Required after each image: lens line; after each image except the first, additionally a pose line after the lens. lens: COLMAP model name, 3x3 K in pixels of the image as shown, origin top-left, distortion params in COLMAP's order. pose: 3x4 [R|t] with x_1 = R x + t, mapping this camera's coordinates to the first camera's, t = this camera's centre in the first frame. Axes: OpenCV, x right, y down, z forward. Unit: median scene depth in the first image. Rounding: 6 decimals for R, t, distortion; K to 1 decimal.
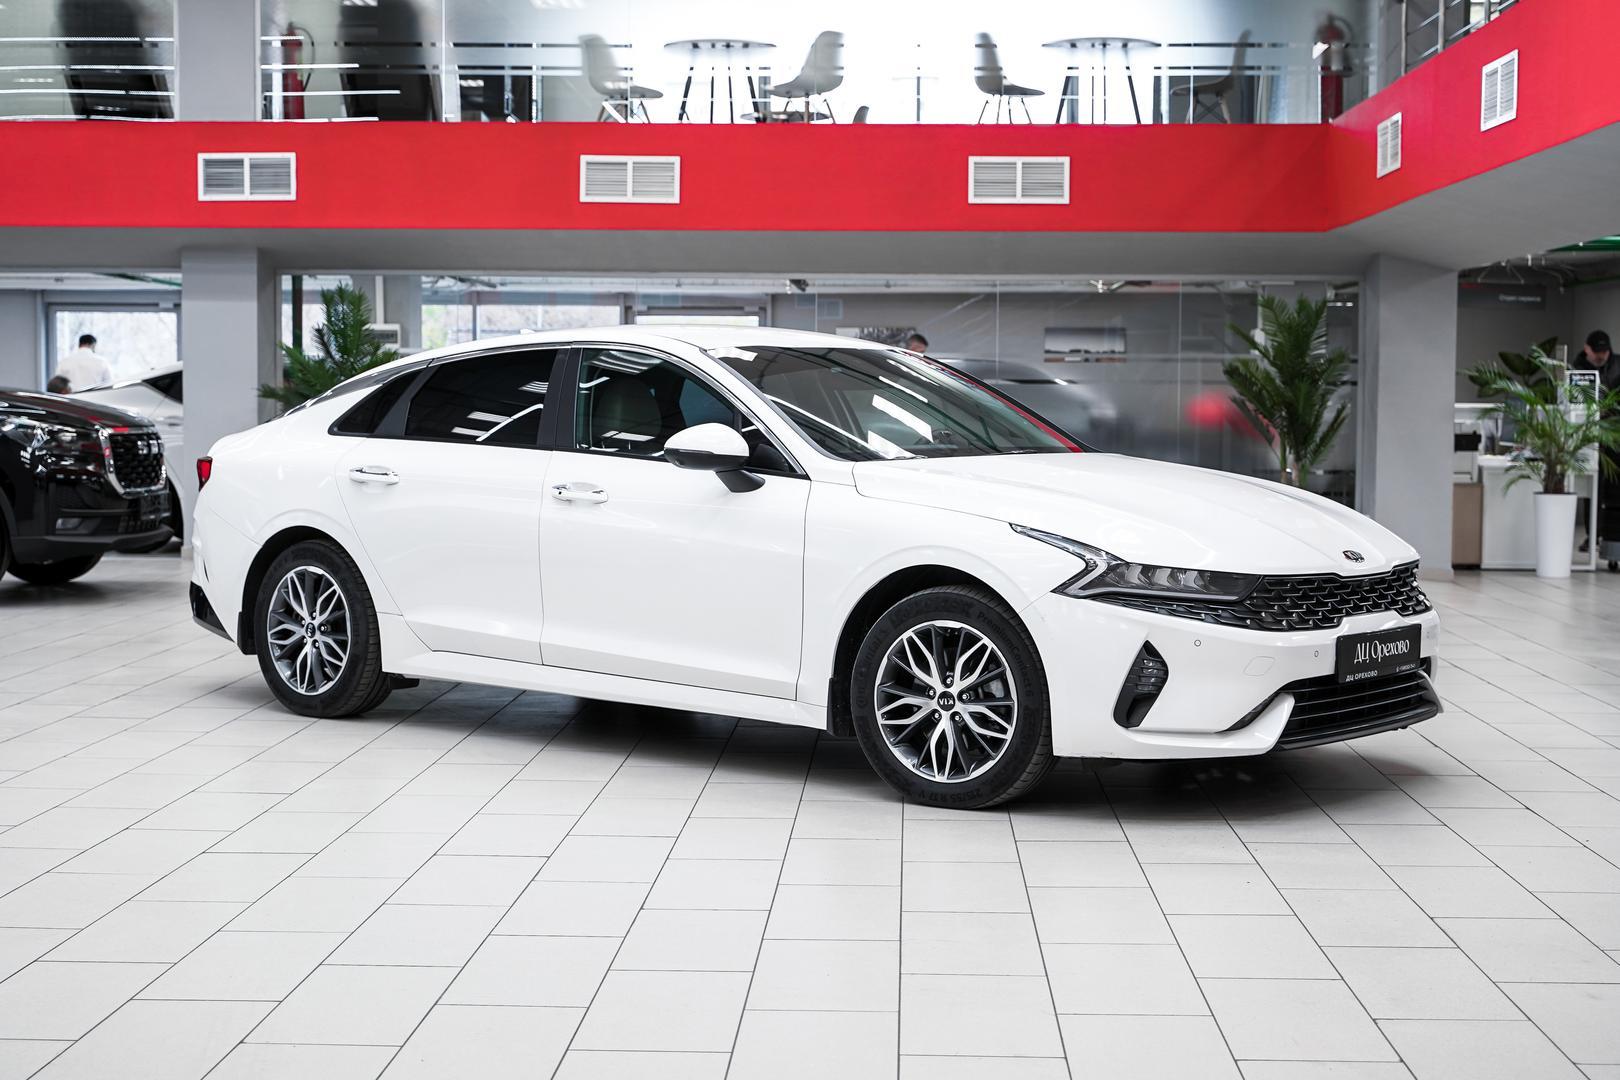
lens RADIAL K [[2495.2, 0, 807.9], [0, 2495.2, 542.2], [0, 0, 1]] dist [0.031961, 0.000000]
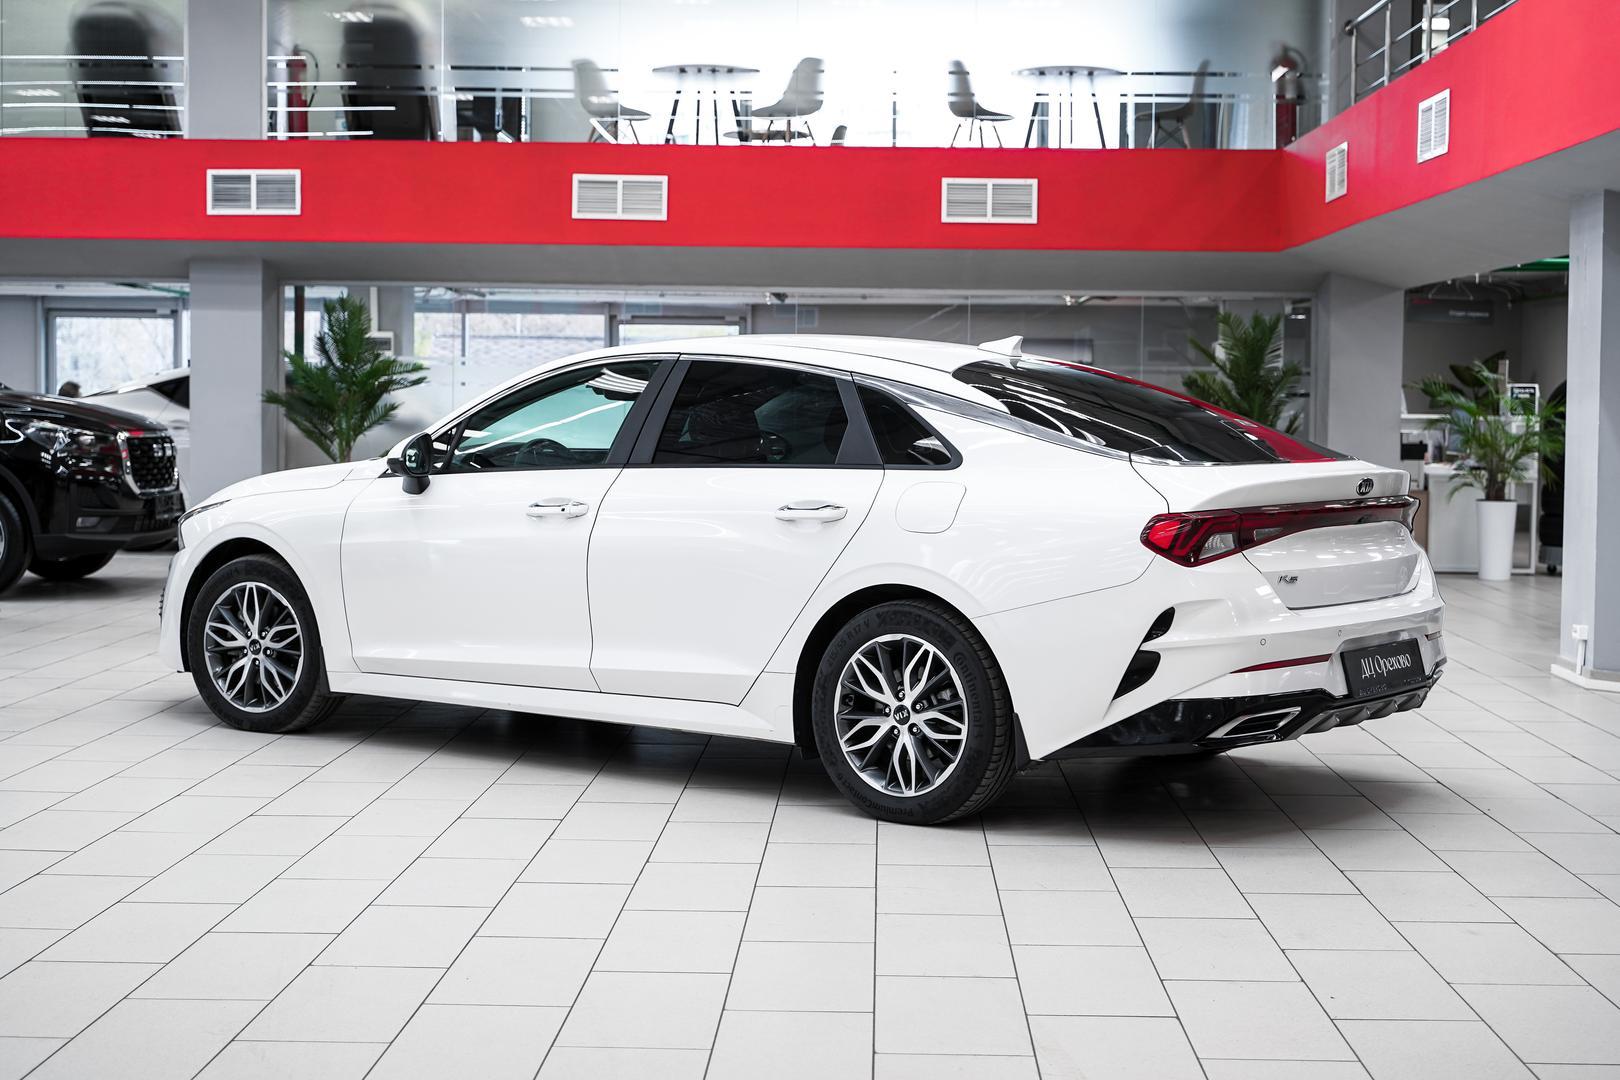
lens RADIAL K [[2495.2, 0, 823.3], [0, 2495.2, 534.0], [0, 0, 1]] dist [0.031961, 0.000000]
pose [[0.999849, 0.004849, 0.016705, -0.002427], [-0.004765, 0.999976, -0.005054, 0.001278], [-0.016729, 0.004973, 0.999848, -0.049645]]
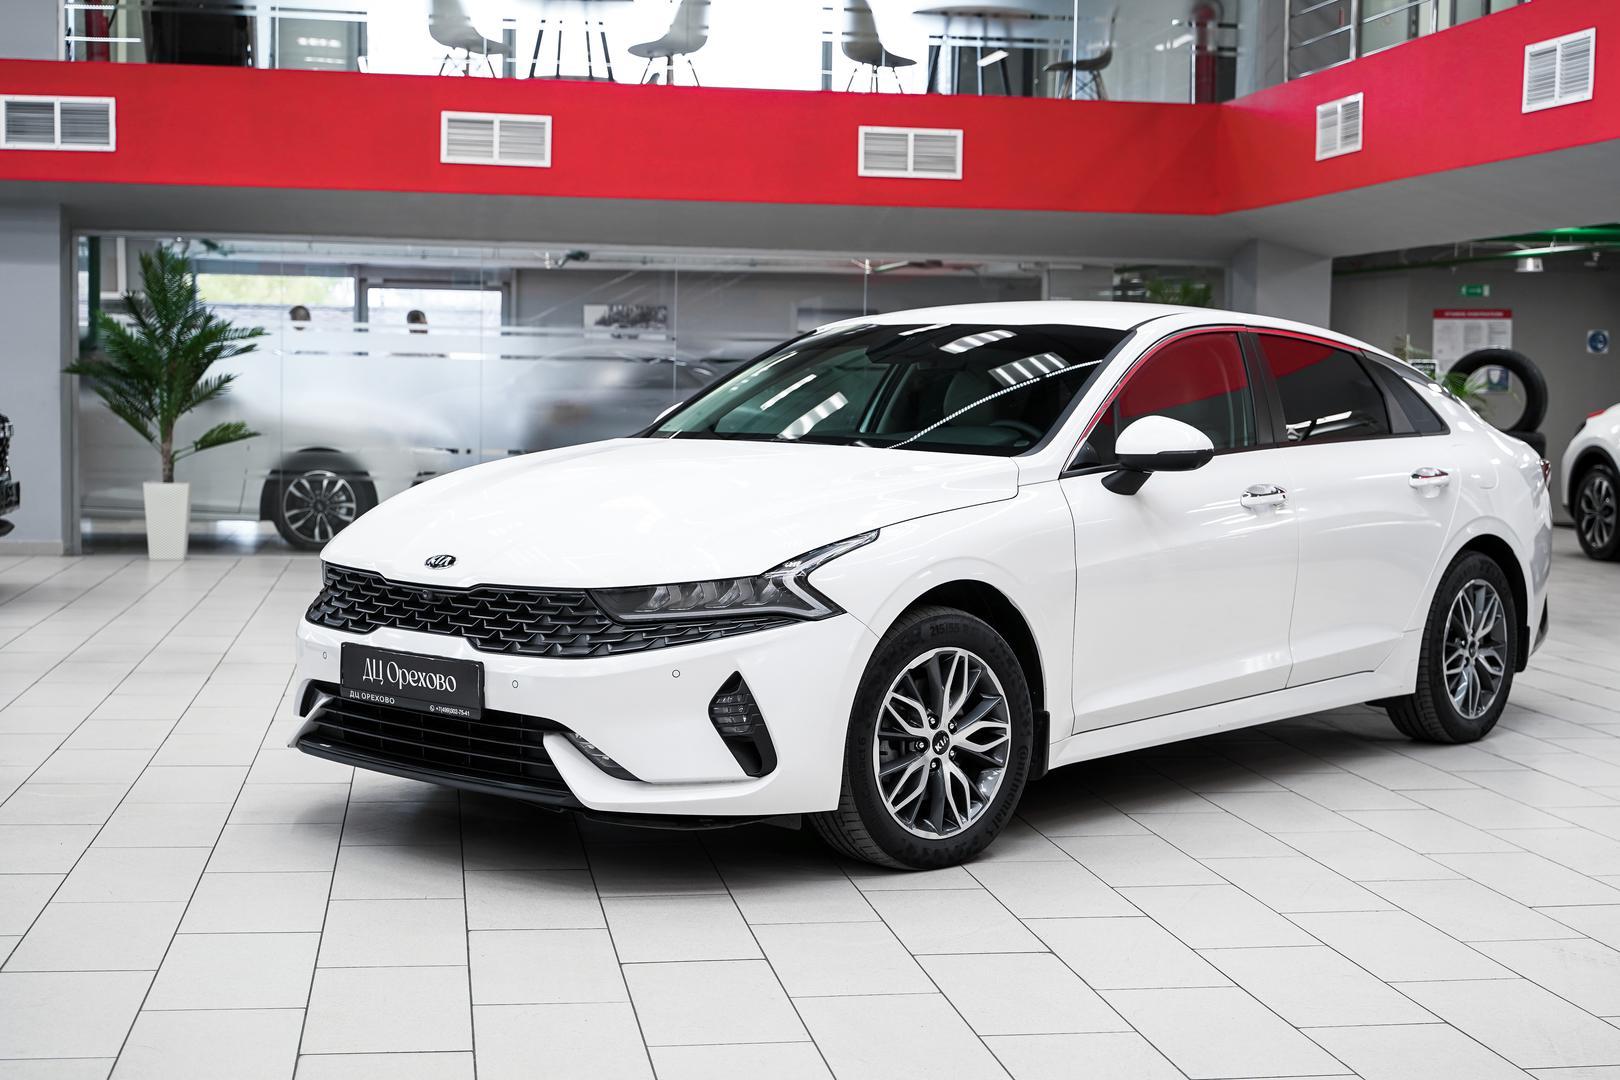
lens RADIAL K [[2474.1, 0, 803.3], [0, 2474.1, 538.6], [0, 0, 1]] dist [0.035796, 0.000000]
pose [[0.978898, -0.002933, 0.204330, -0.142029], [0.001457, 0.999972, 0.007374, -0.005397], [-0.204346, -0.006921, 0.978874, 0.084548]]
